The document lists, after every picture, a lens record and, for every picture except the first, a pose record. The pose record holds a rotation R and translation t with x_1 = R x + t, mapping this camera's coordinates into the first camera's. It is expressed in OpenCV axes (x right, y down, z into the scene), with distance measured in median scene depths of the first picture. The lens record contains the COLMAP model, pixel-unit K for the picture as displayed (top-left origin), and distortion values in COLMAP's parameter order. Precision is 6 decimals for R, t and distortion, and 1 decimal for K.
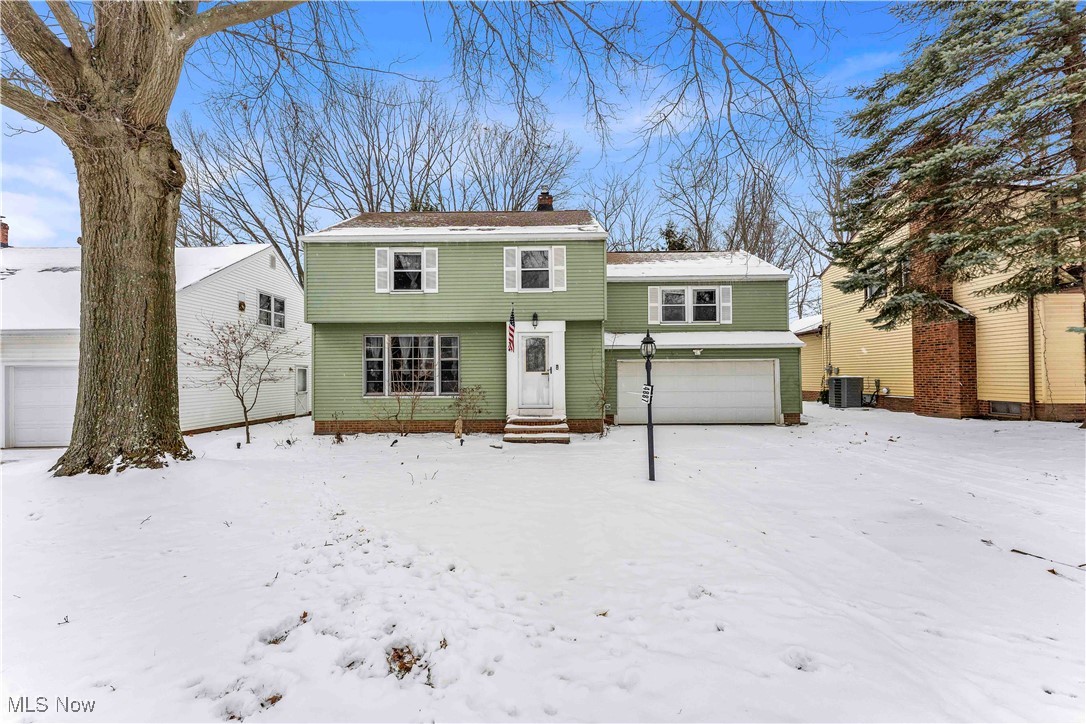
lens RADIAL K [[432.2, 0, 535.6], [0, 432.2, 366.7], [0, 0, 1]] dist [-0.001948, -0.000052]
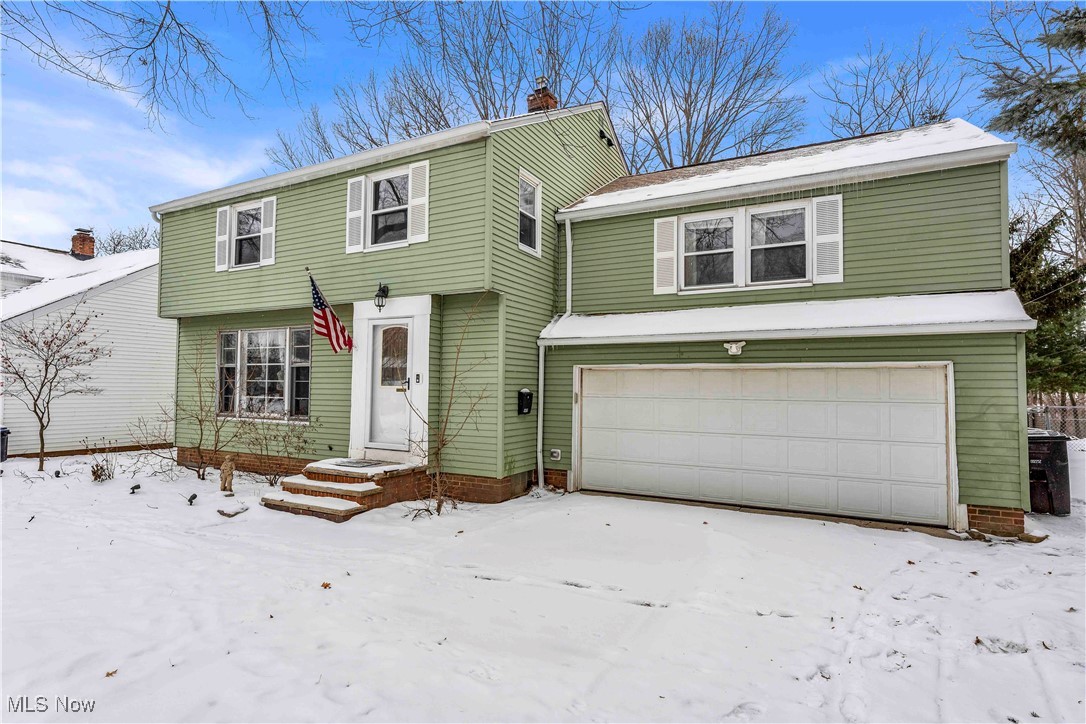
lens RADIAL K [[551.0, 0, 543.1], [0, 551.0, 361.0], [0, 0, 1]] dist [0.001787, 0.000345]
pose [[0.889995, -0.005357, -0.455938, 0.512629], [-0.005809, 0.999717, -0.023084, -0.006088], [0.455932, 0.023193, 0.889712, 0.433001]]
